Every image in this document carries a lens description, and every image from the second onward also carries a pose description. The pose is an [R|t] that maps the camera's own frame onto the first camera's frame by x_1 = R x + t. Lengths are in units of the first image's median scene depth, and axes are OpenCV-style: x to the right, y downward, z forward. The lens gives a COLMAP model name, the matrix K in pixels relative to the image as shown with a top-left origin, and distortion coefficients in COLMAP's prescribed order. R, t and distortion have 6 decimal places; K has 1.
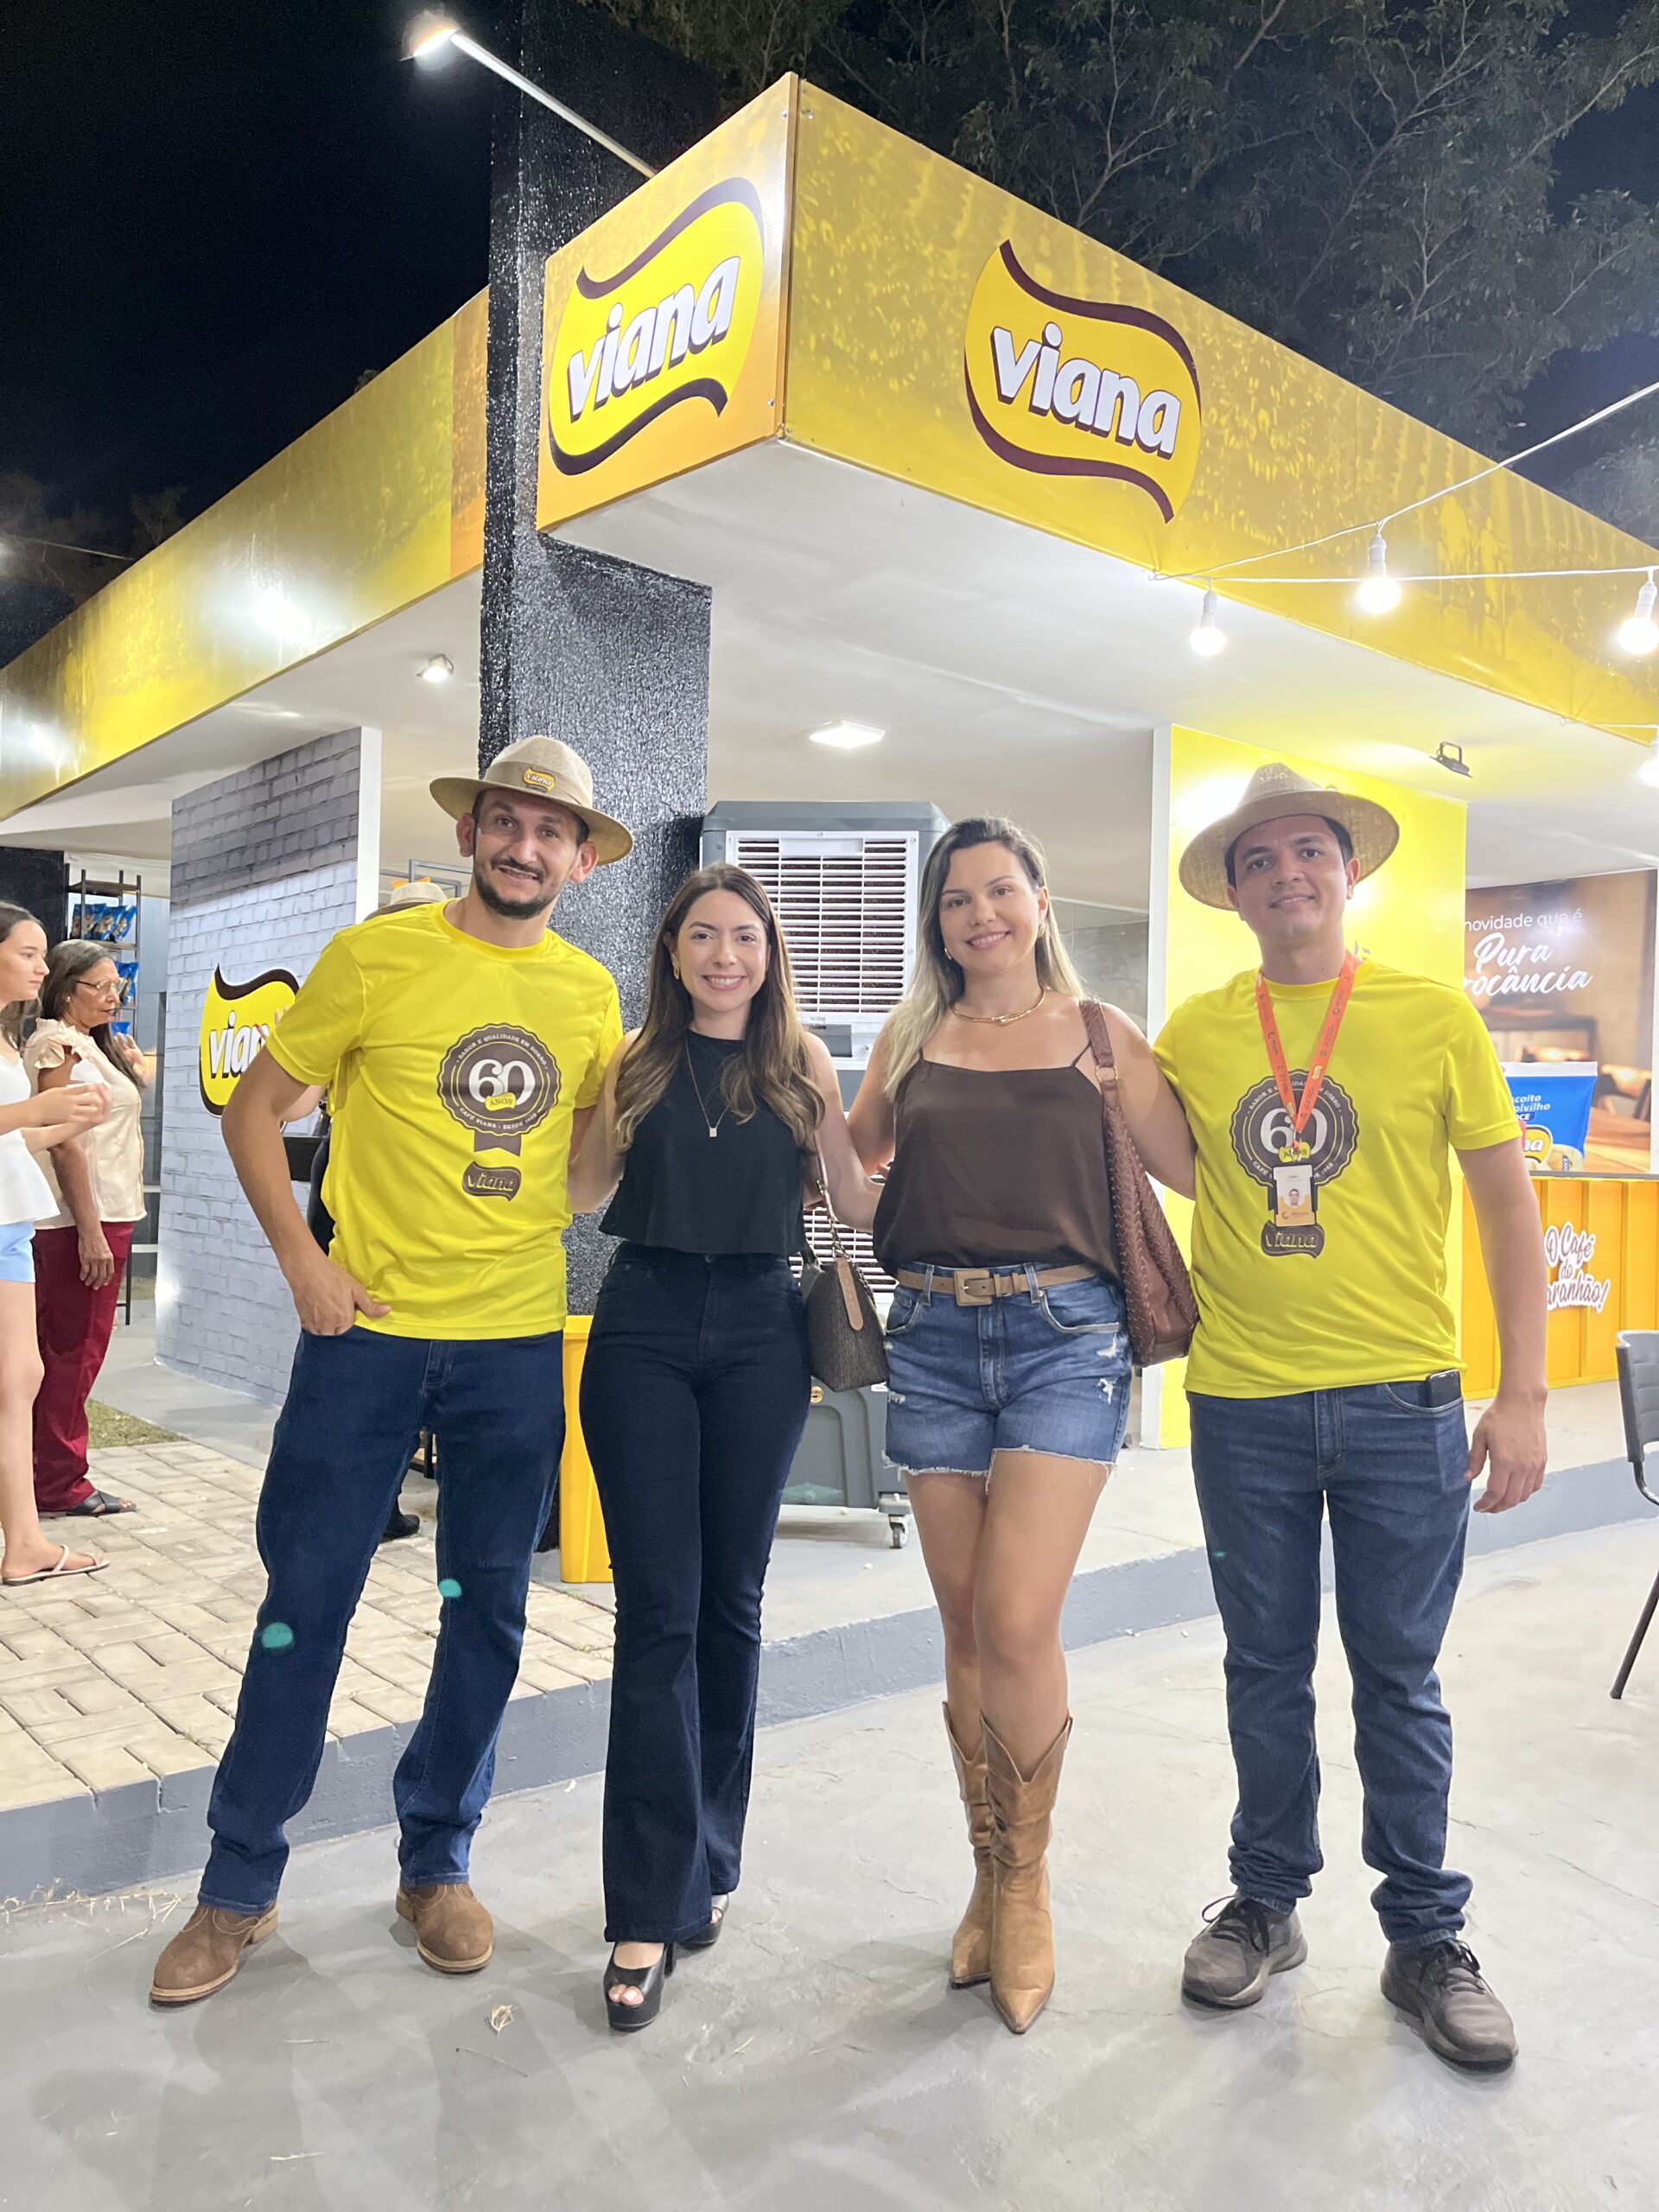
lens RADIAL K [[1662.6, 0, 835.2], [0, 1662.6, 1115.1], [0, 0, 1]] dist [0.063604, -0.086196]
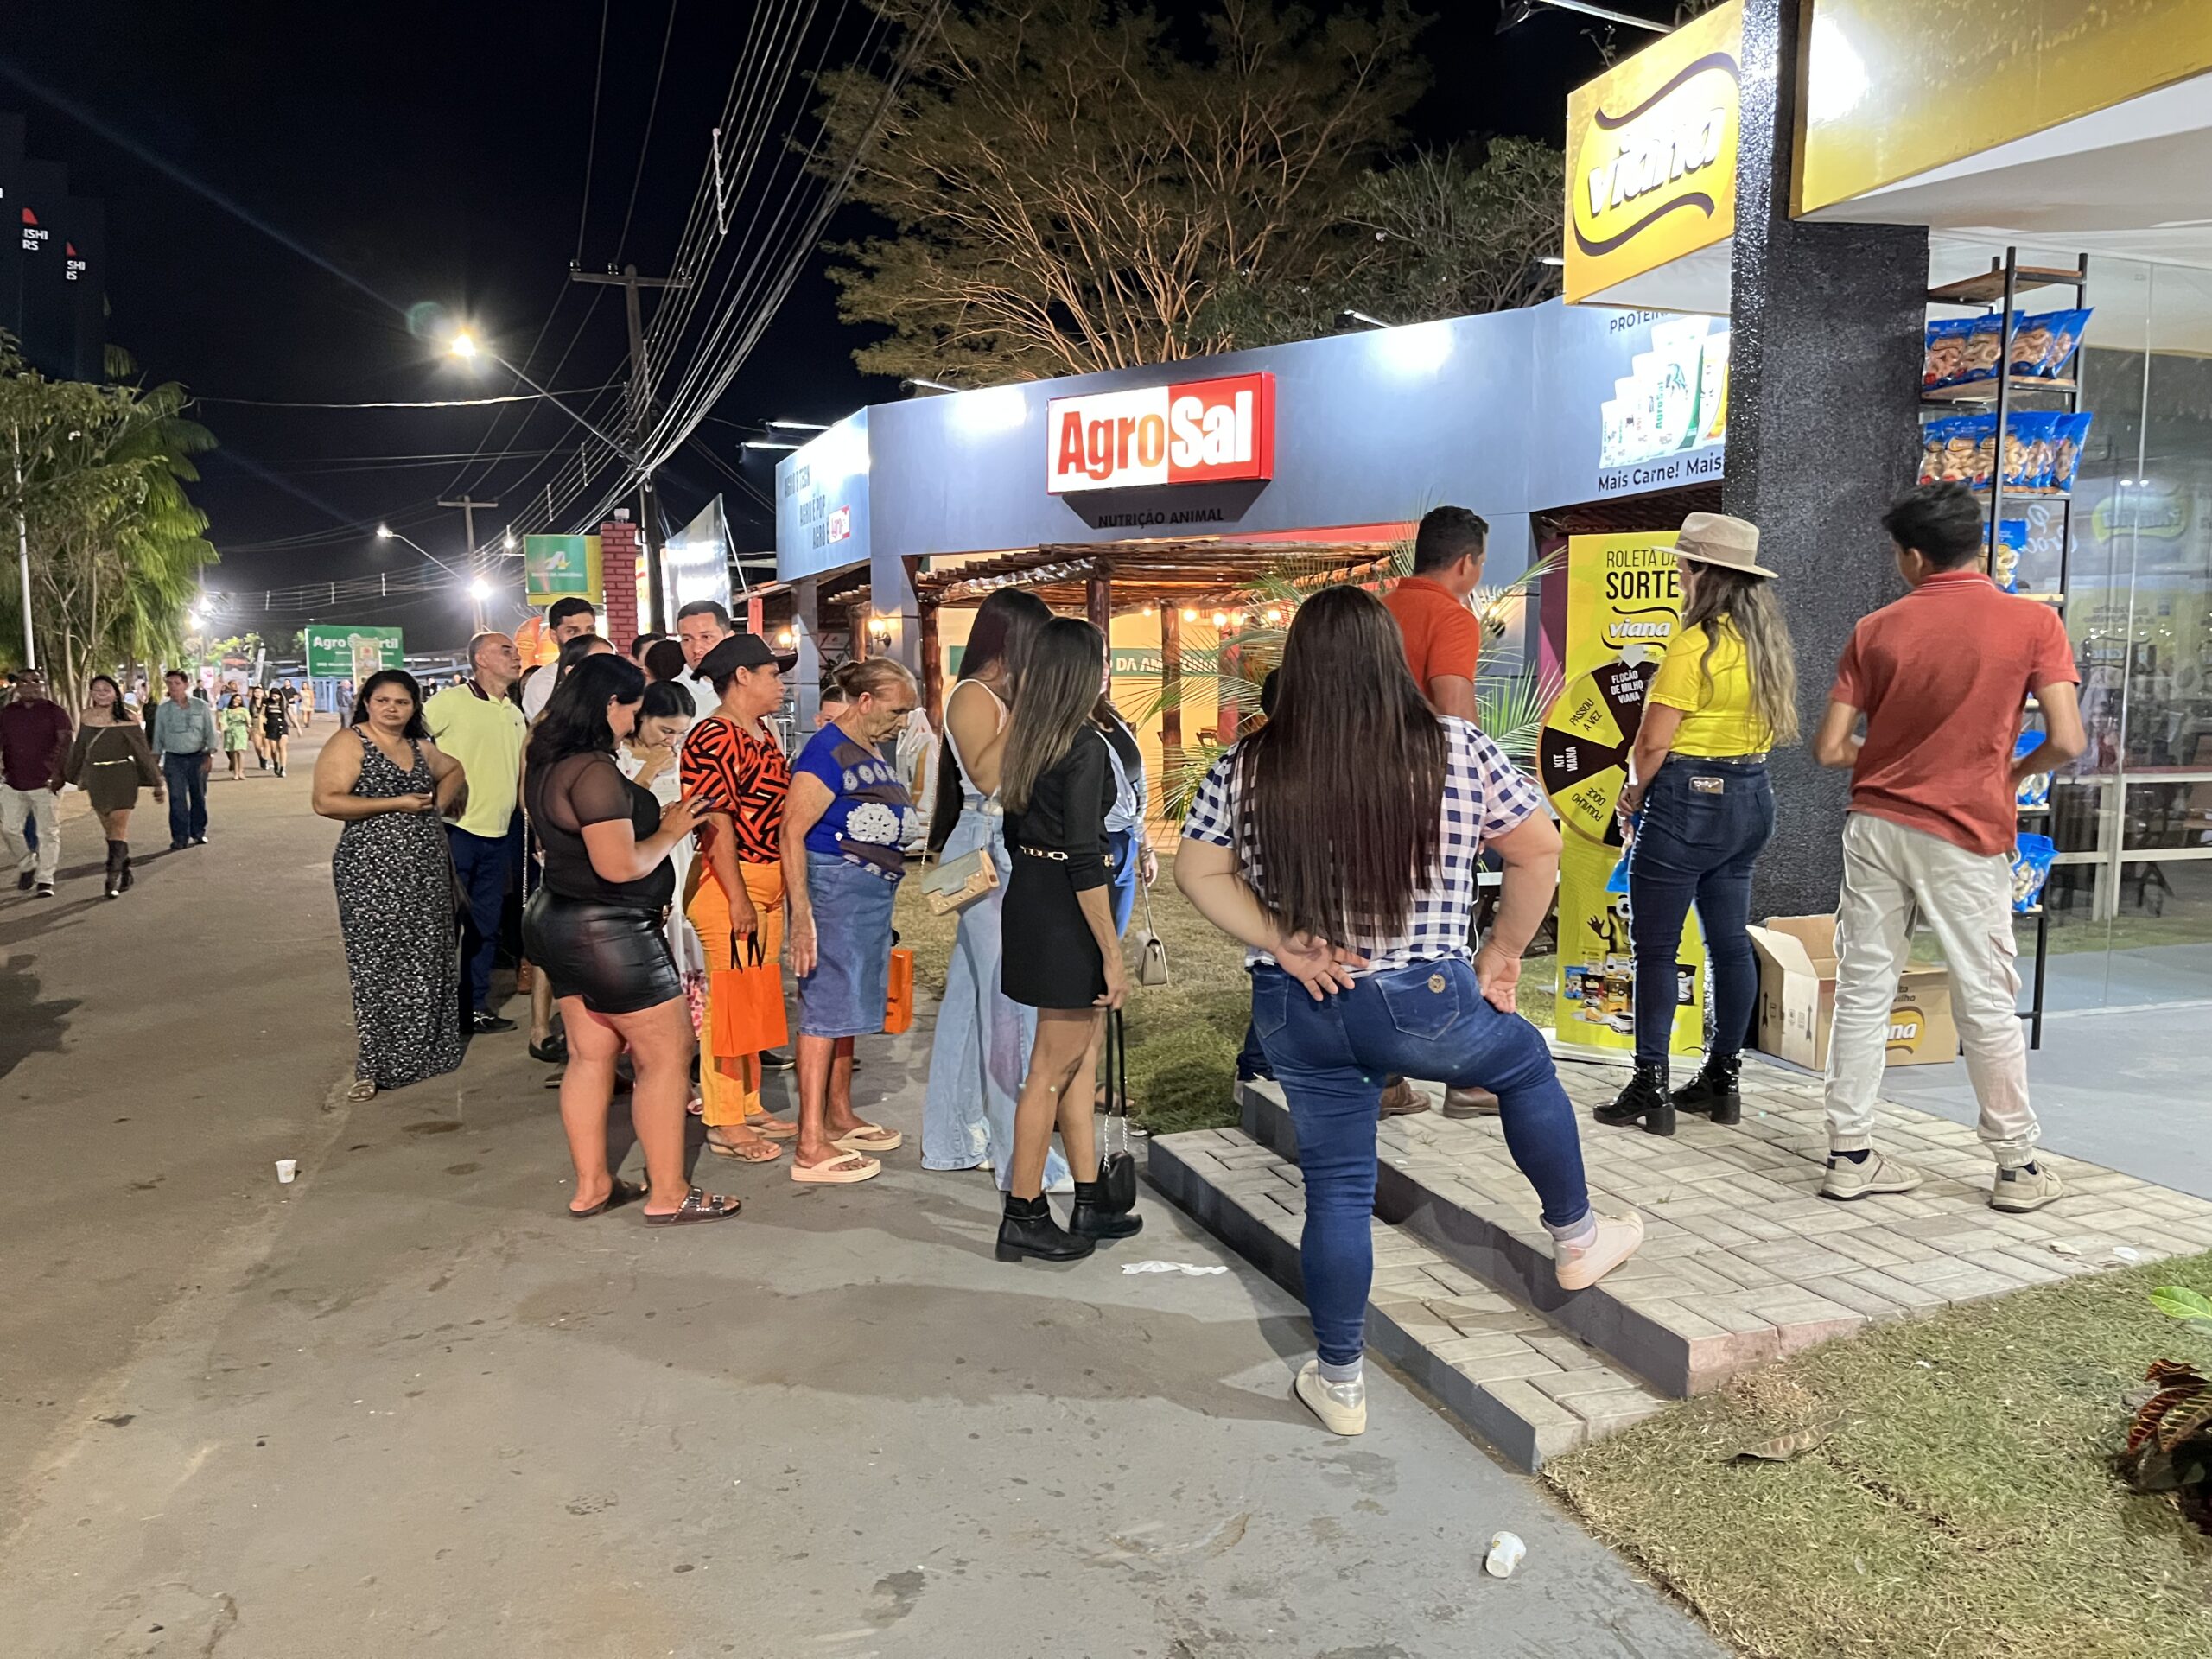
lens RADIAL K [[1662.6, 0, 1120.3], [0, 1662.6, 837.8], [0, 0, 1]] dist [0.063604, -0.086196]
pose [[0.933713, 0.012771, -0.357796, -1.029096], [0.026516, 0.994152, 0.104681, -0.035877], [0.357040, -0.107230, 0.927914, 0.707478]]
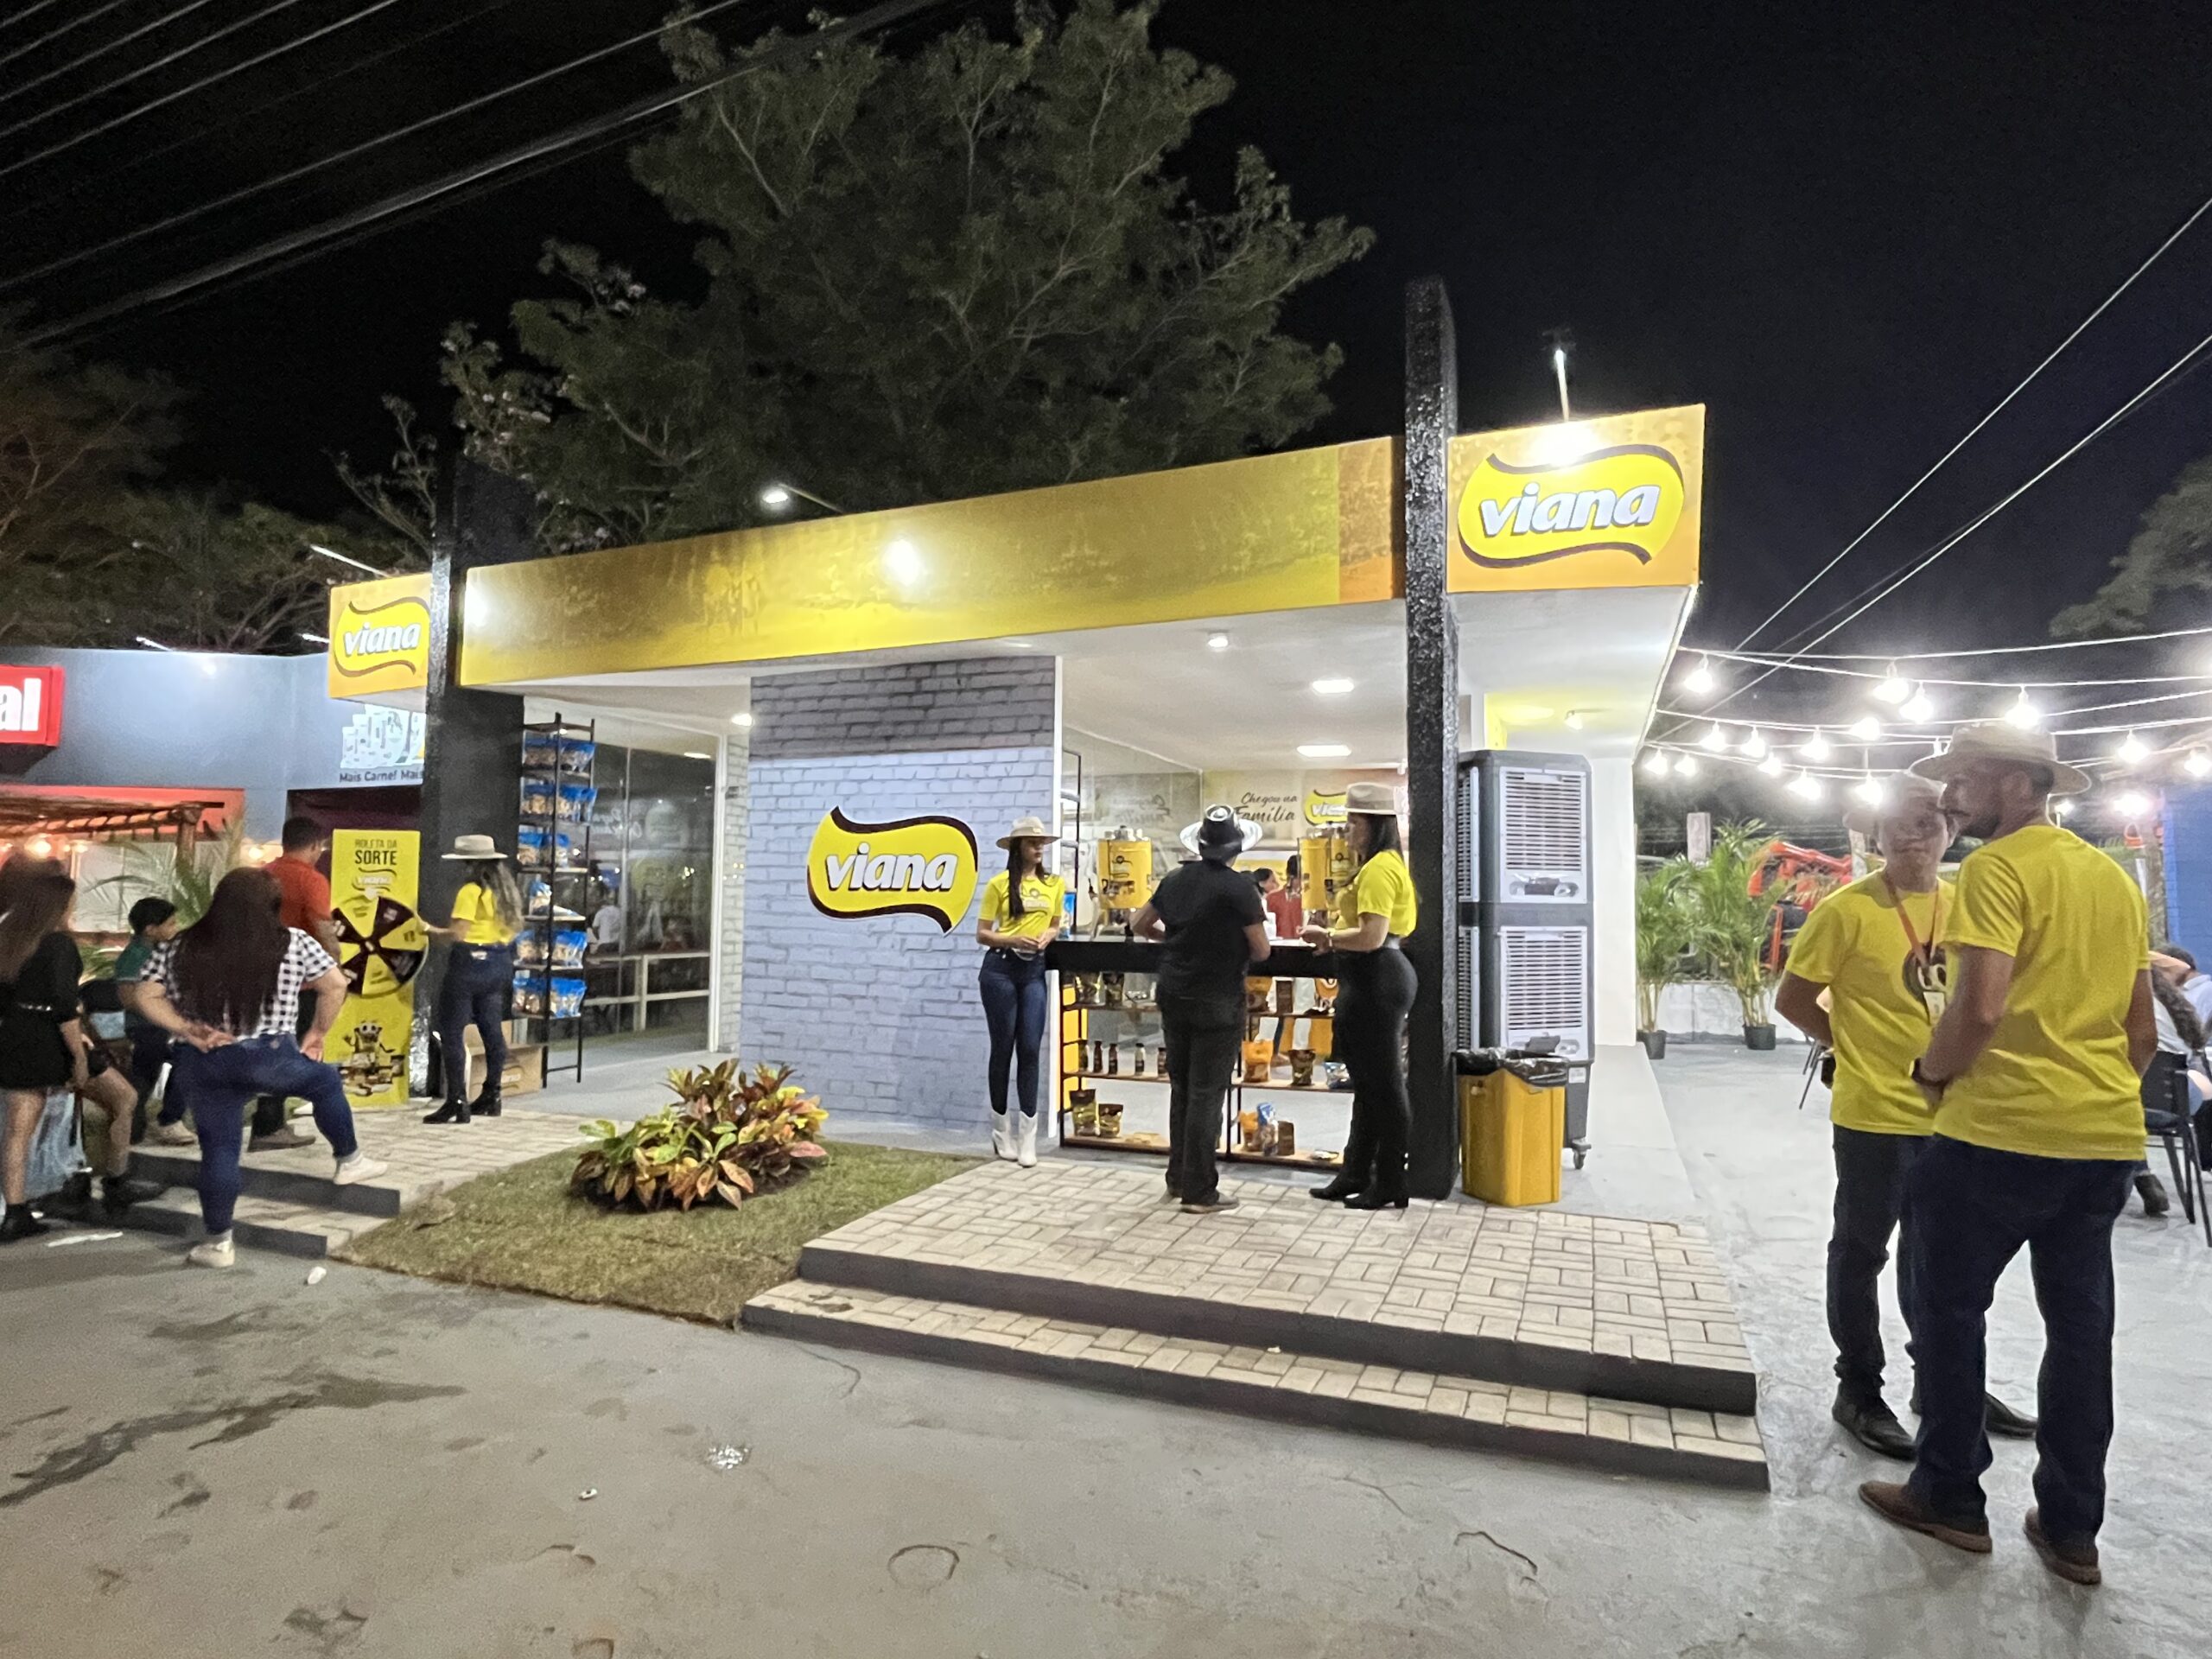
lens RADIAL K [[1211.5, 0, 1087.2], [0, 1211.5, 832.5], [0, 0, 1]] dist [-0.012340, 0.007435]
pose [[0.888751, 0.013029, 0.458204, -1.004247], [0.001335, 0.999518, -0.031011, -0.061087], [-0.458387, 0.028173, 0.888306, 0.072315]]
